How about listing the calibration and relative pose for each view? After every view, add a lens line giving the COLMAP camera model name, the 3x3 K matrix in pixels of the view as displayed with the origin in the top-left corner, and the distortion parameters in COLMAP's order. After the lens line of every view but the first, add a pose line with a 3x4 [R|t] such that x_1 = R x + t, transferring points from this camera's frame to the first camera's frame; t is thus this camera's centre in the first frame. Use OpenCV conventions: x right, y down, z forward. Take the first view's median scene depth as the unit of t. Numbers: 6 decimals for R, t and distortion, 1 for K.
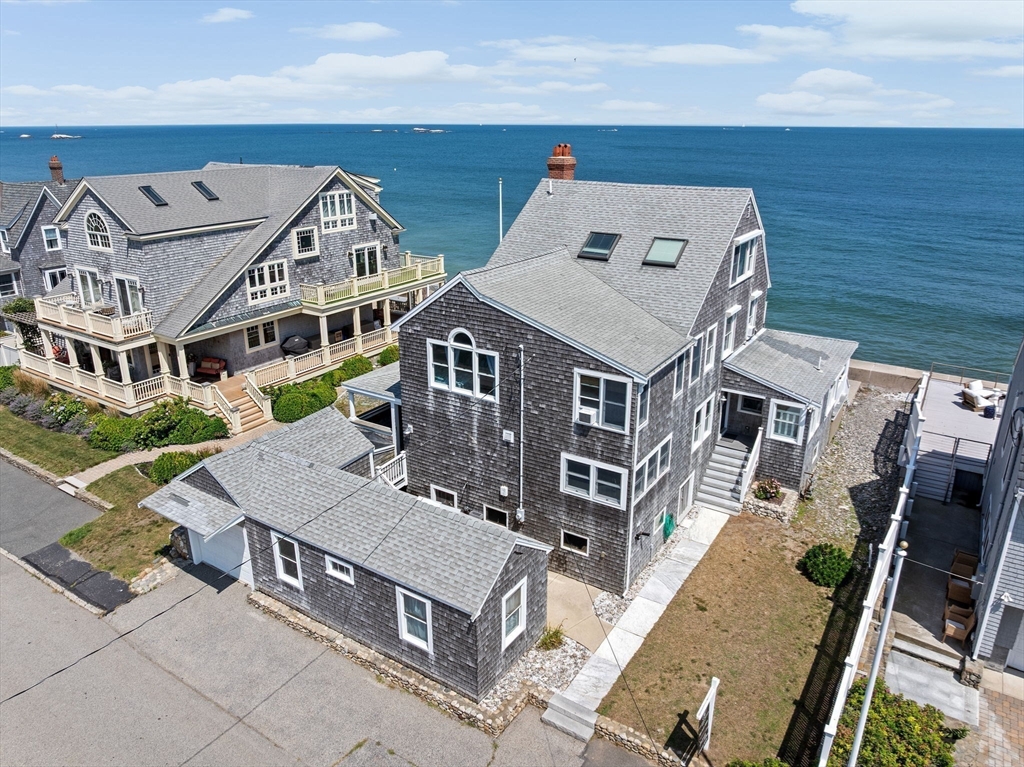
lens RADIAL K [[718.3, 0, 512.0], [0, 718.3, 383.5], [0, 0, 1]] dist [-0.032203, -0.007079]
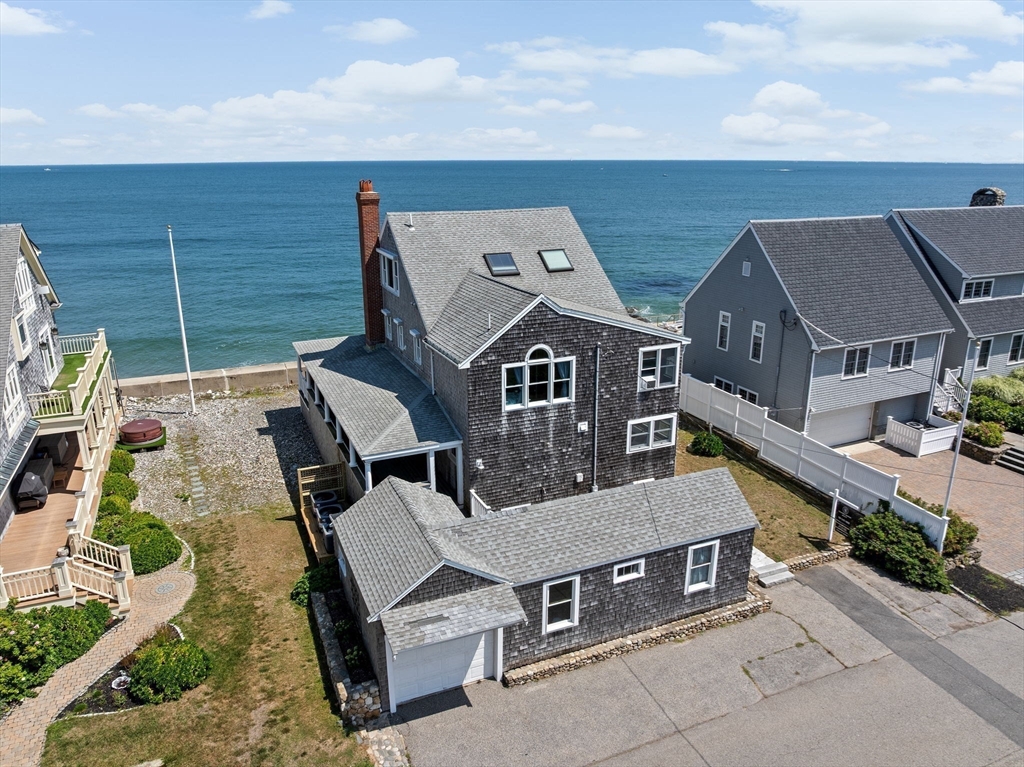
lens RADIAL K [[718.3, 0, 512.0], [0, 718.3, 383.5], [0, 0, 1]] dist [-0.032203, -0.007079]
pose [[0.553237, -0.250795, 0.794374, -0.943605], [0.288506, 0.952272, 0.099717, -0.137242], [-0.781469, 0.174014, 0.599188, 0.380923]]
